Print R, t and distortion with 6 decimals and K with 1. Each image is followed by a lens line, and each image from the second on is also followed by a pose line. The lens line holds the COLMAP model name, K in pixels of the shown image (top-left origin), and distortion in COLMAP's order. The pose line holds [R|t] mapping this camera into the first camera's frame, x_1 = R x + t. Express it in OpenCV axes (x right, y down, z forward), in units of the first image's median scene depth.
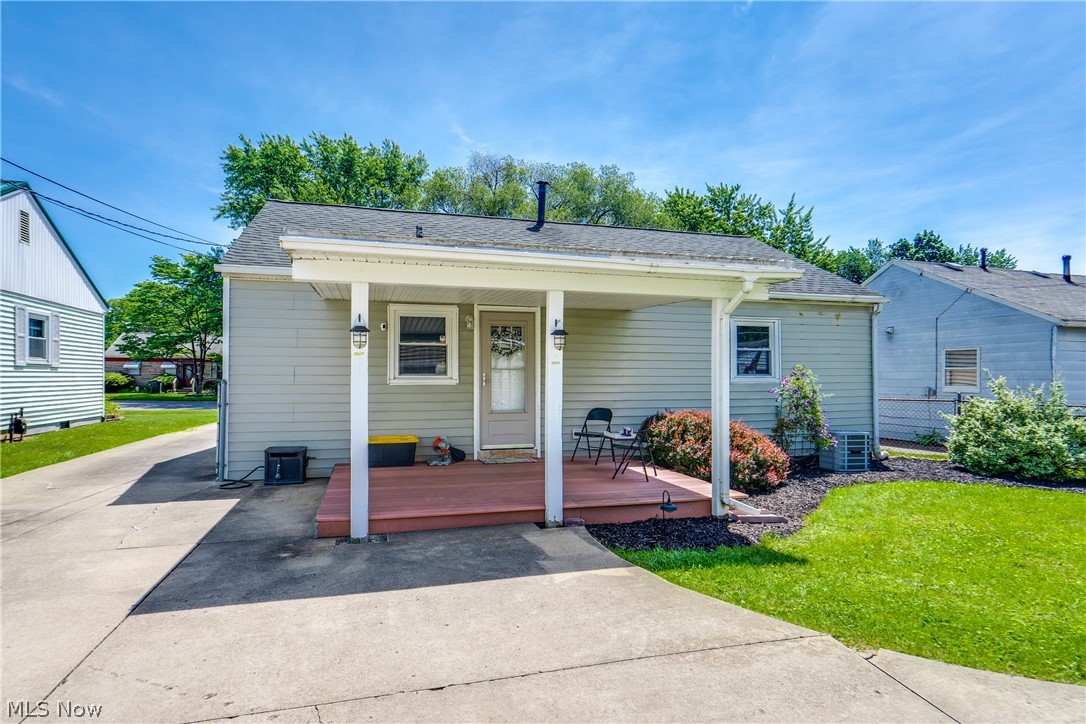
lens RADIAL K [[594.0, 0, 564.1], [0, 594.0, 369.3], [0, 0, 1]] dist [-0.011841, 0.005767]
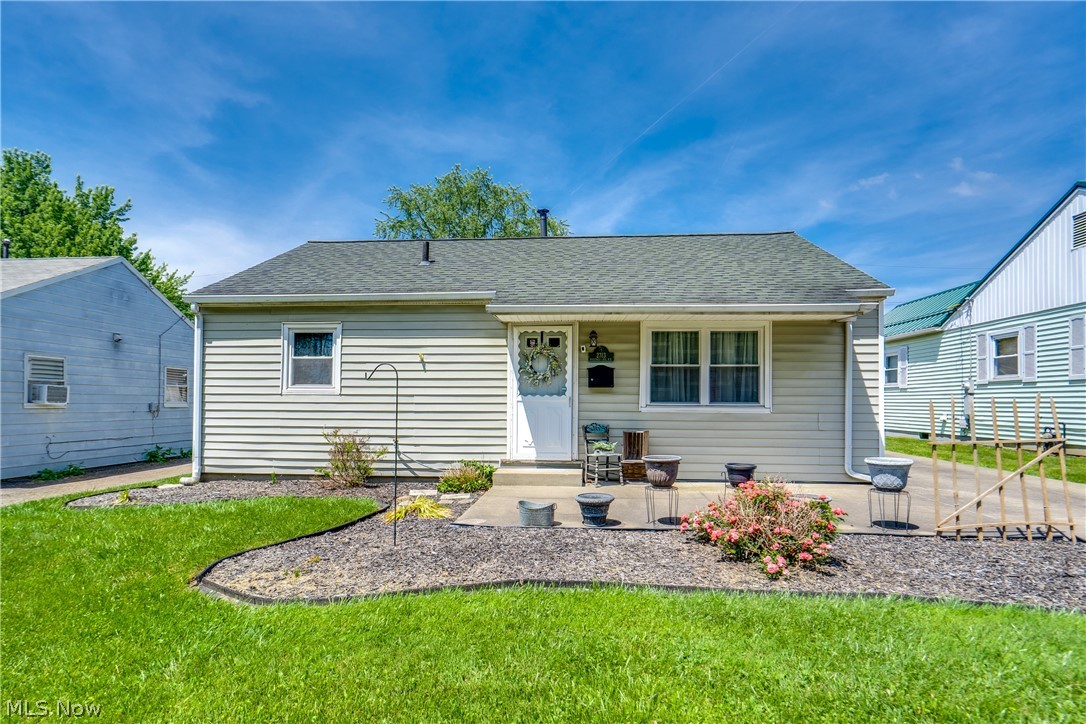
lens RADIAL K [[594.0, 0, 542.8], [0, 594.0, 403.4], [0, 0, 1]] dist [-0.011841, 0.005767]
pose [[-0.933389, -0.003030, 0.358853, -0.610749], [-0.006434, 0.999945, -0.008291, 0.059789], [-0.358808, -0.010048, -0.933357, 2.895466]]
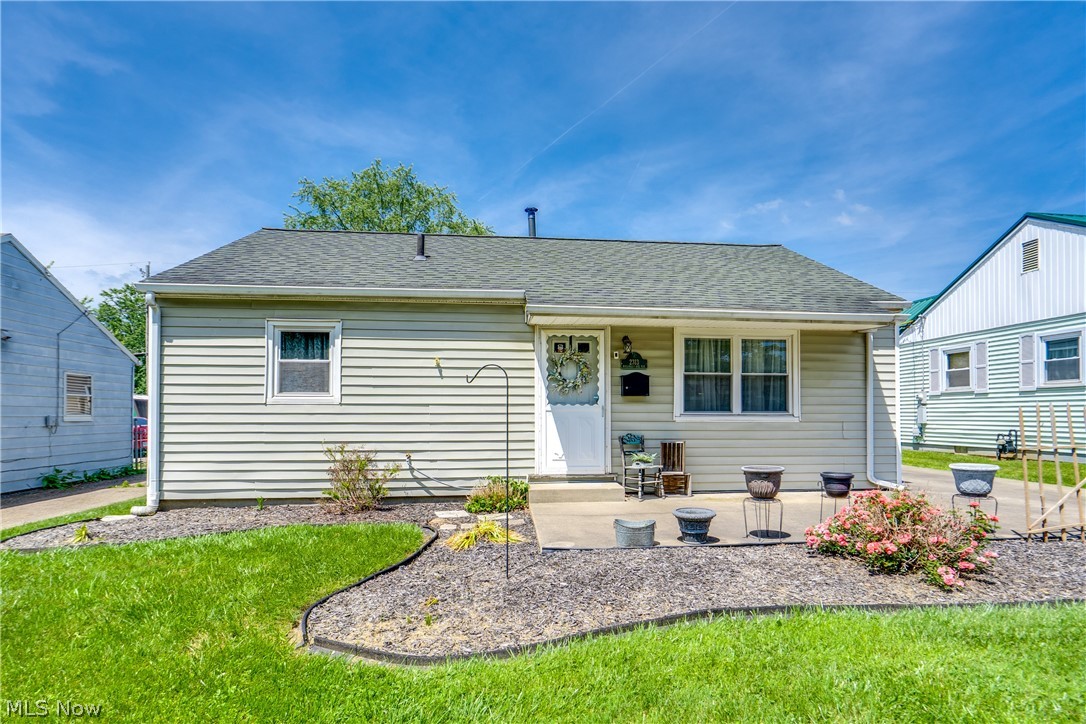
lens RADIAL K [[602.1, 0, 568.0], [0, 602.1, 424.9], [0, 0, 1]] dist [-0.008997, 0.003224]
pose [[-0.985892, -0.000938, 0.167380, -0.390874], [-0.000049, 0.999986, 0.005315, 0.064650], [-0.167382, 0.005232, -0.985878, 2.890968]]
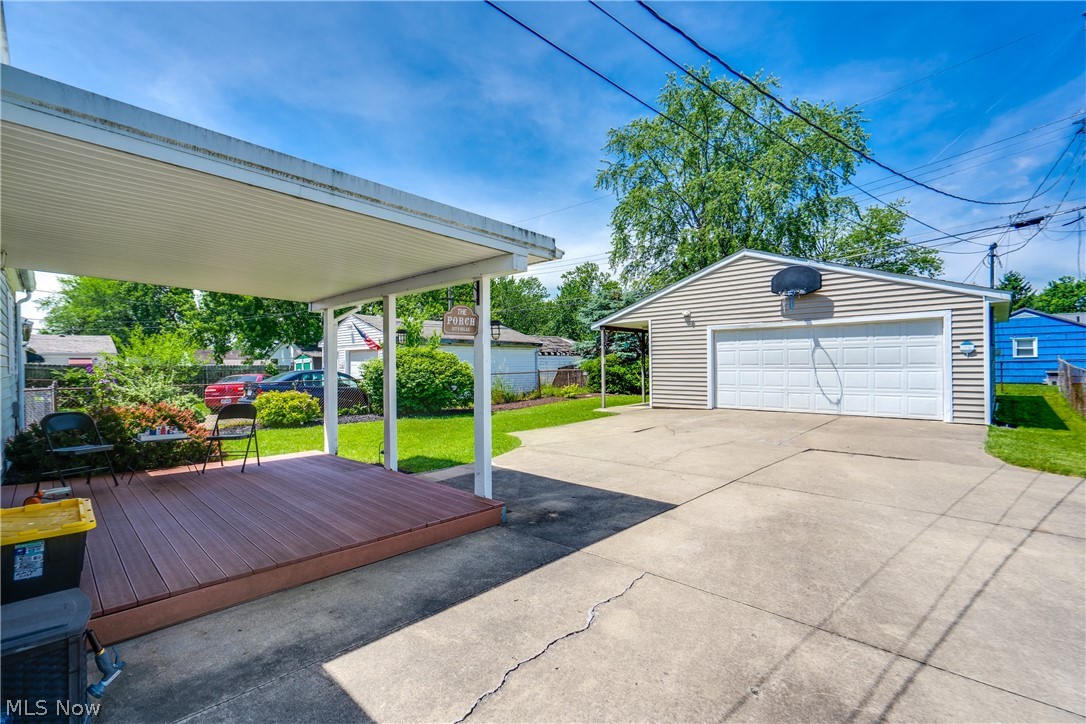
lens RADIAL K [[494.8, 0, 535.5], [0, 494.8, 368.4], [0, 0, 1]] dist [-0.001445, 0.002229]
pose [[-0.464274, -0.004264, 0.885681, -0.670362], [-0.004571, 0.999987, 0.002418, 0.009683], [-0.885680, -0.002926, -0.464287, 0.753828]]
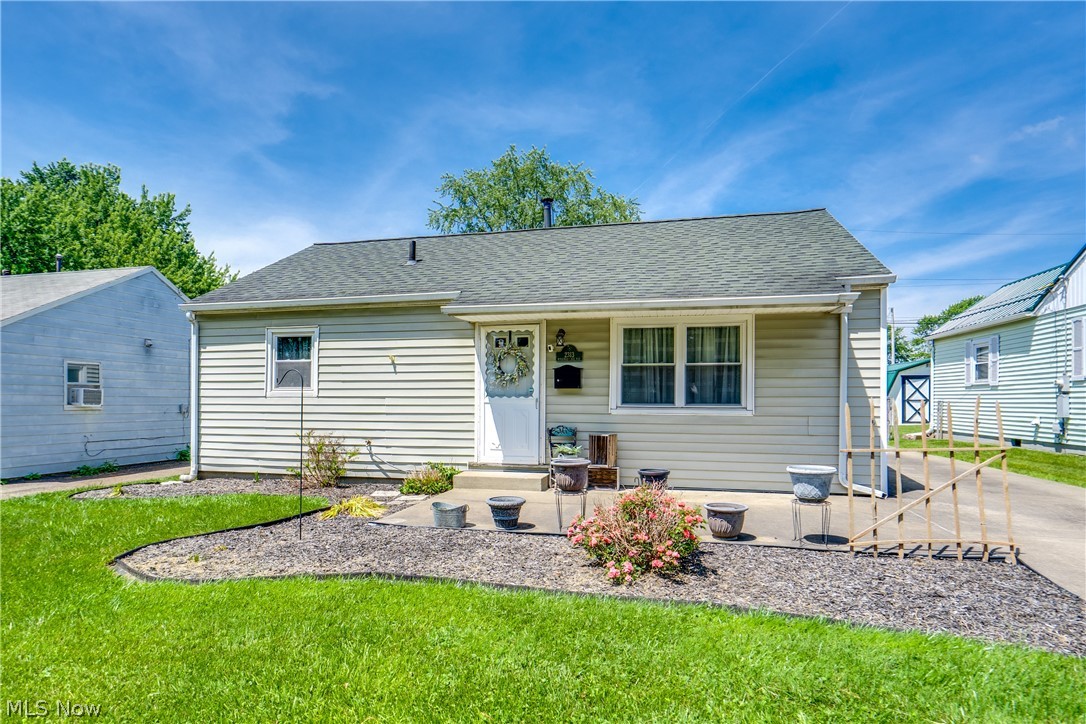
lens RADIAL K [[658.0, 0, 514.6], [0, 658.0, 403.0], [0, 0, 1]] dist [-0.016694, 0.010223]
pose [[-0.852948, -0.001943, 0.521992, -0.828527], [-0.006894, 0.999948, -0.007543, 0.055768], [-0.521950, -0.010033, -0.852917, 2.872355]]
